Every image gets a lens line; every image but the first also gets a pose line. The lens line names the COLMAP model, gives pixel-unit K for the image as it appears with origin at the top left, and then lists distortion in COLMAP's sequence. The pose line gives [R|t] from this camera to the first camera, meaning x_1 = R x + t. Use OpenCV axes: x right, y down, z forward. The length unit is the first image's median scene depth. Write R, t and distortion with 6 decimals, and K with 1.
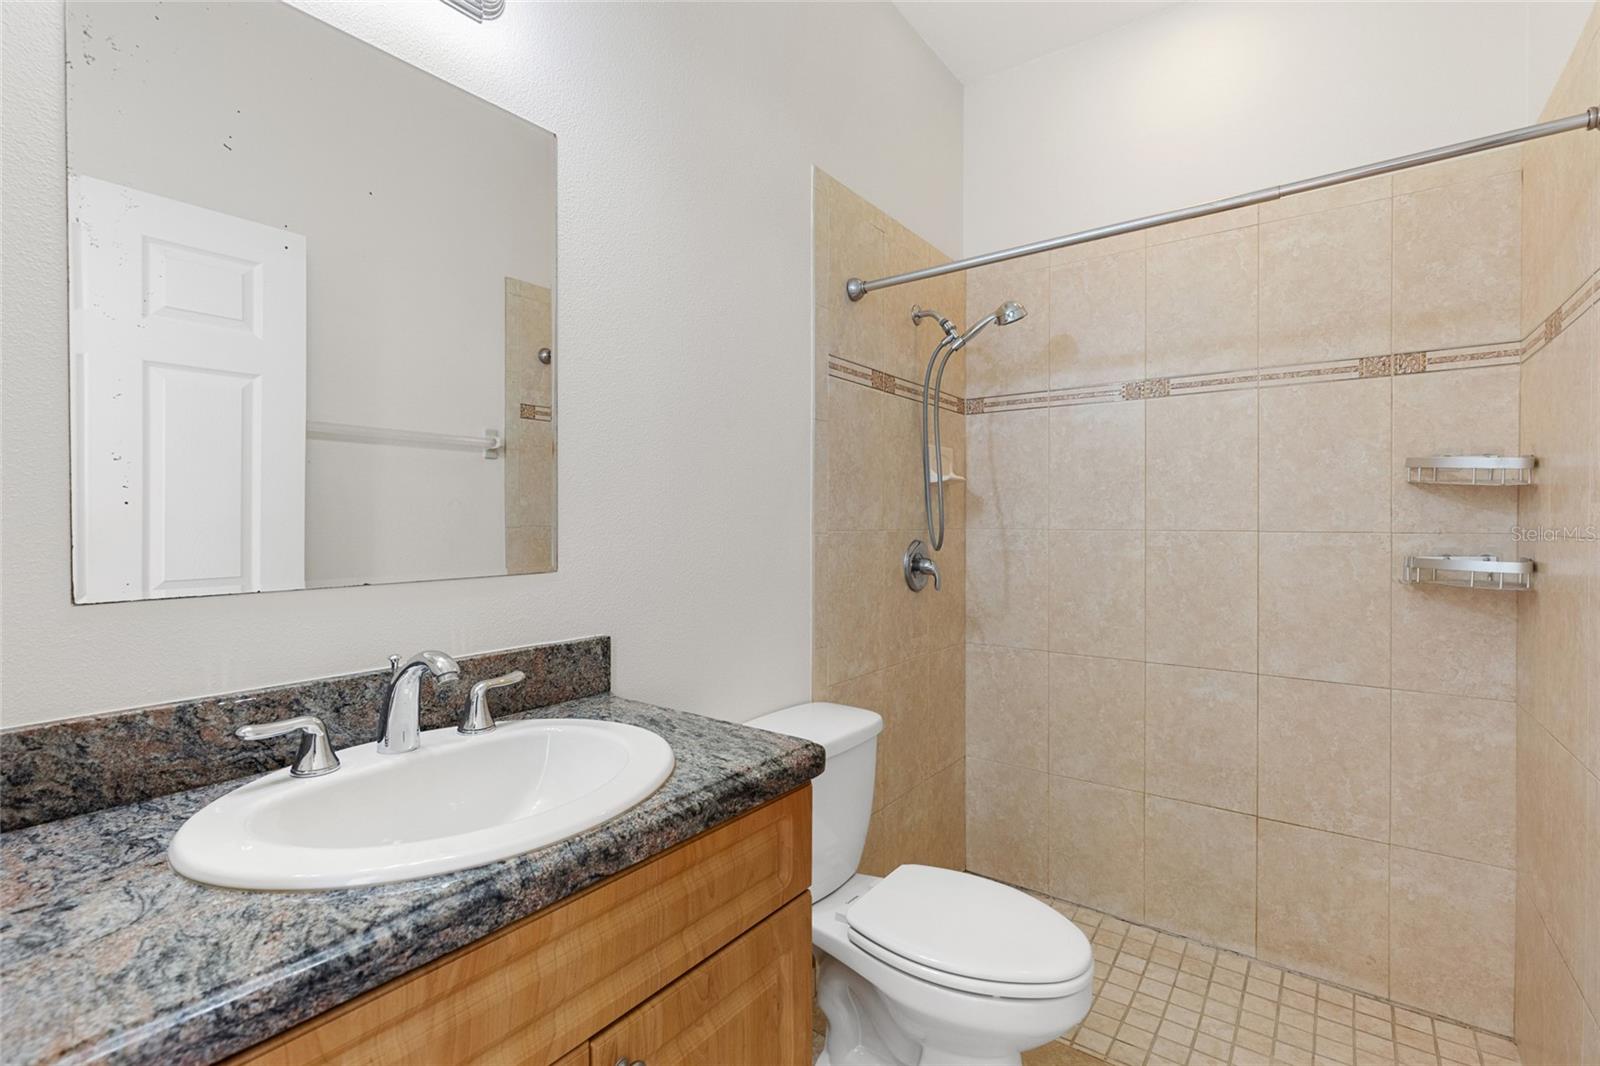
lens RADIAL K [[723.5, 0, 806.1], [0, 723.5, 538.0], [0, 0, 1]] dist [0.010268, -0.002076]
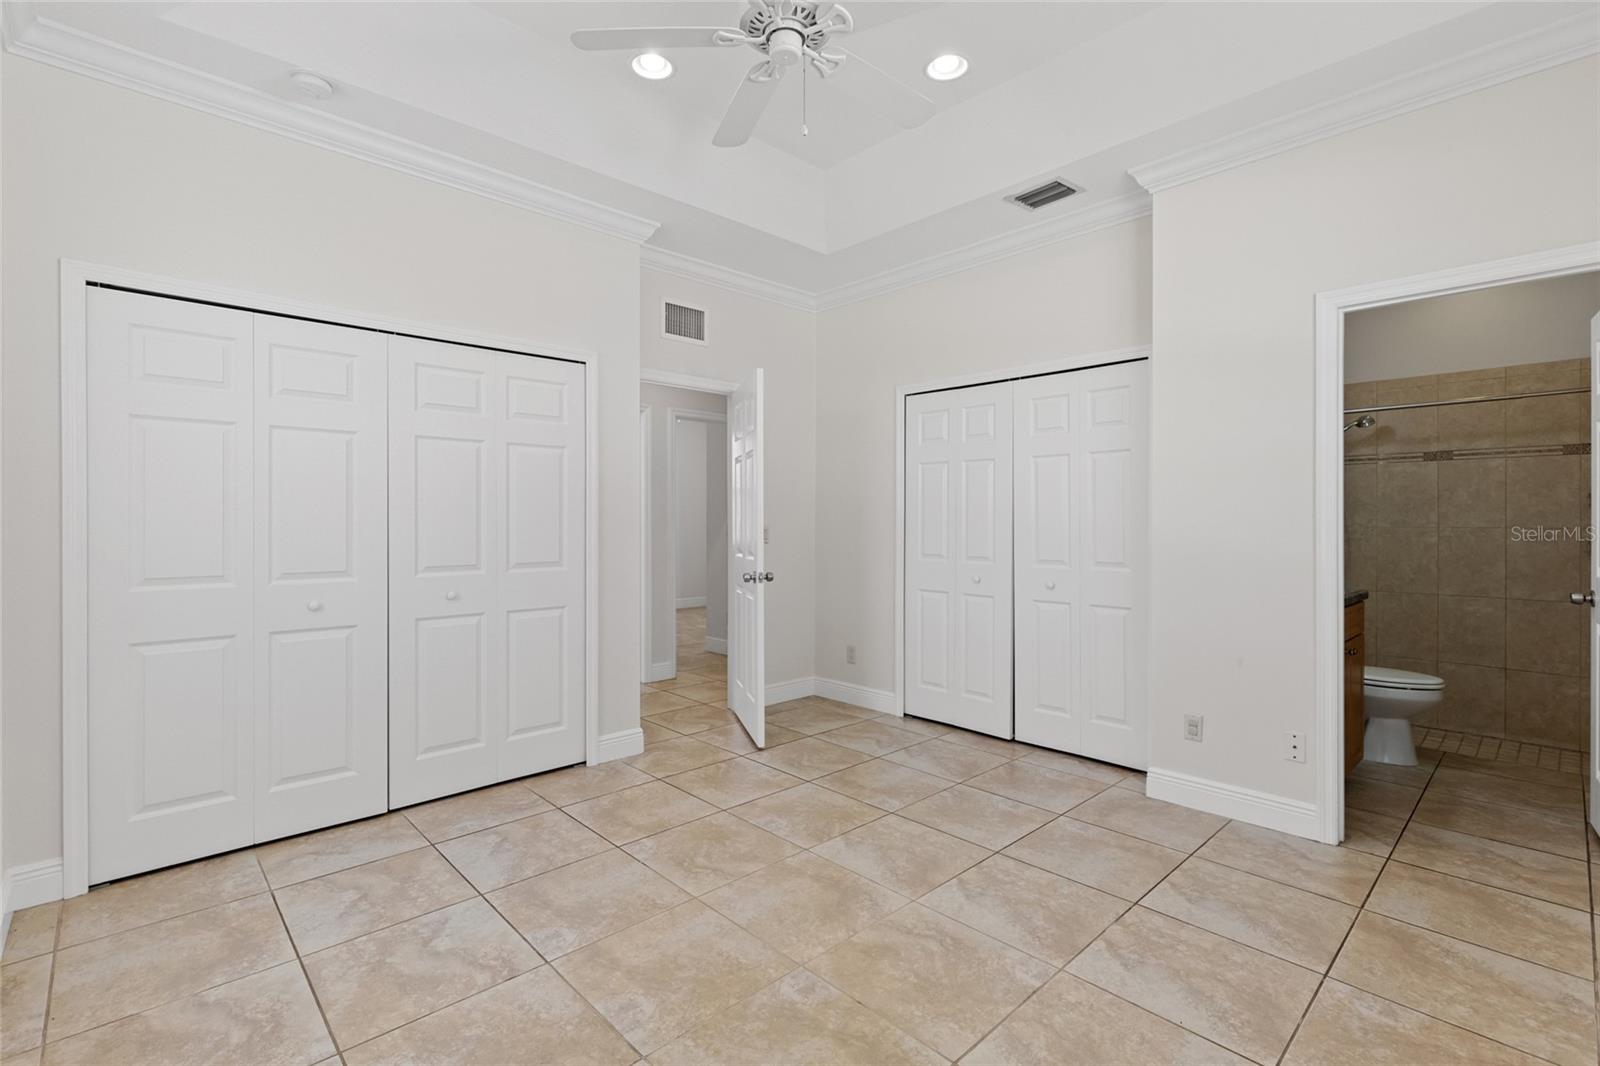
lens RADIAL K [[723.5, 0, 808.4], [0, 723.5, 536.2], [0, 0, 1]] dist [0.010268, -0.002076]
pose [[0.984344, 0.000503, -0.176257, -0.906982], [-0.001211, 0.999992, -0.003904, 0.023647], [0.176254, 0.004056, 0.984336, -1.305179]]
